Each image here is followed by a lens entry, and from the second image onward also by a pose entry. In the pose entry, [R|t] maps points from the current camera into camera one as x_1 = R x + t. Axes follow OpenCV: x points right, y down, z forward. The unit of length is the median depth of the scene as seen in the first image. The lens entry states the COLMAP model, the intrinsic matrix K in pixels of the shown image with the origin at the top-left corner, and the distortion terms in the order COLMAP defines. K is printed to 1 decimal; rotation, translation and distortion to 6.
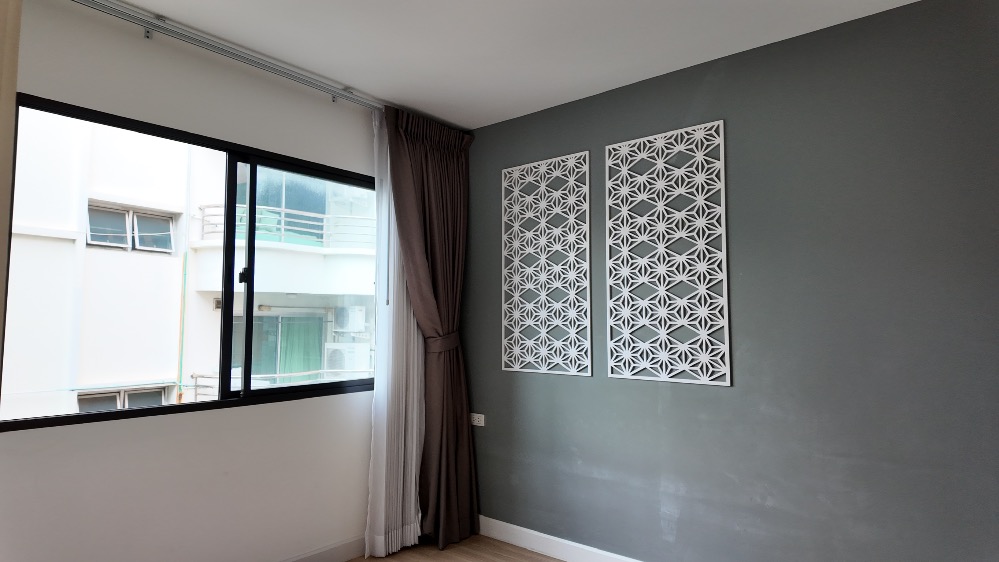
lens RADIAL K [[583.8, 0, 499.5], [0, 583.8, 281.0], [0, 0, 1]] dist [0.093022, -0.000123]
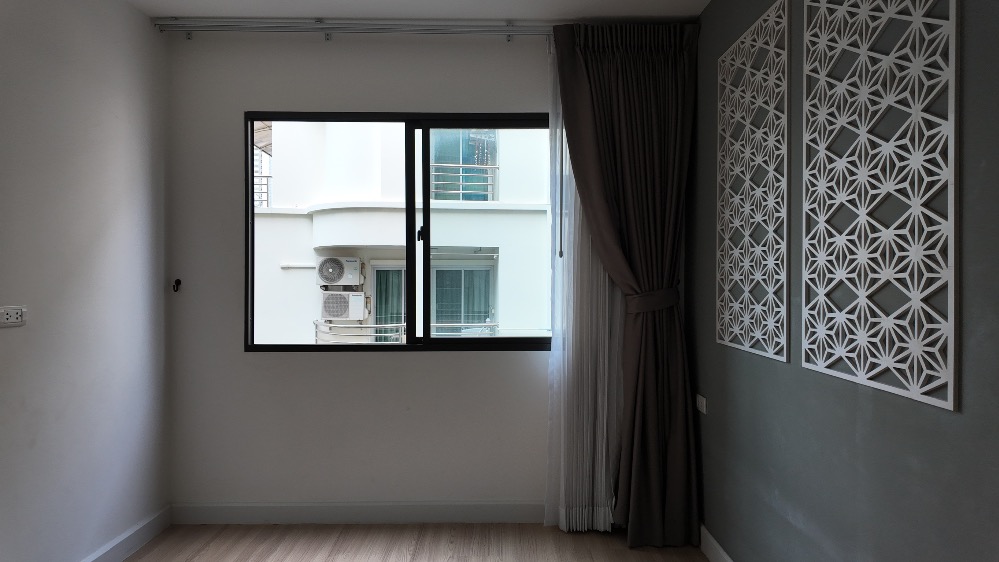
lens RADIAL K [[586.7, 0, 497.8], [0, 586.7, 279.2], [0, 0, 1]] dist [0.058047, -0.051016]
pose [[0.641291, 0.001402, -0.767296, 0.452943], [0.055889, 0.997257, 0.048533, 0.027878], [0.765259, -0.074007, 0.639454, 0.383798]]
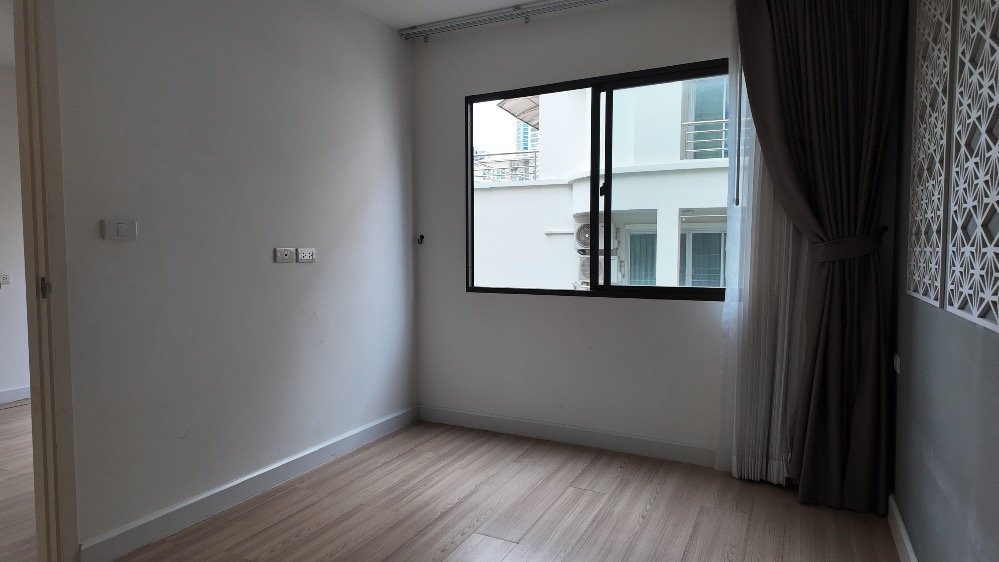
lens RADIAL K [[584.2, 0, 499.5], [0, 584.2, 281.0], [0, 0, 1]] dist [0.066477, -0.029831]
pose [[0.230025, 0.055379, -0.971608, 0.625586], [0.072537, 0.994627, 0.073863, 0.065865], [0.970478, -0.087468, 0.224772, 0.481382]]
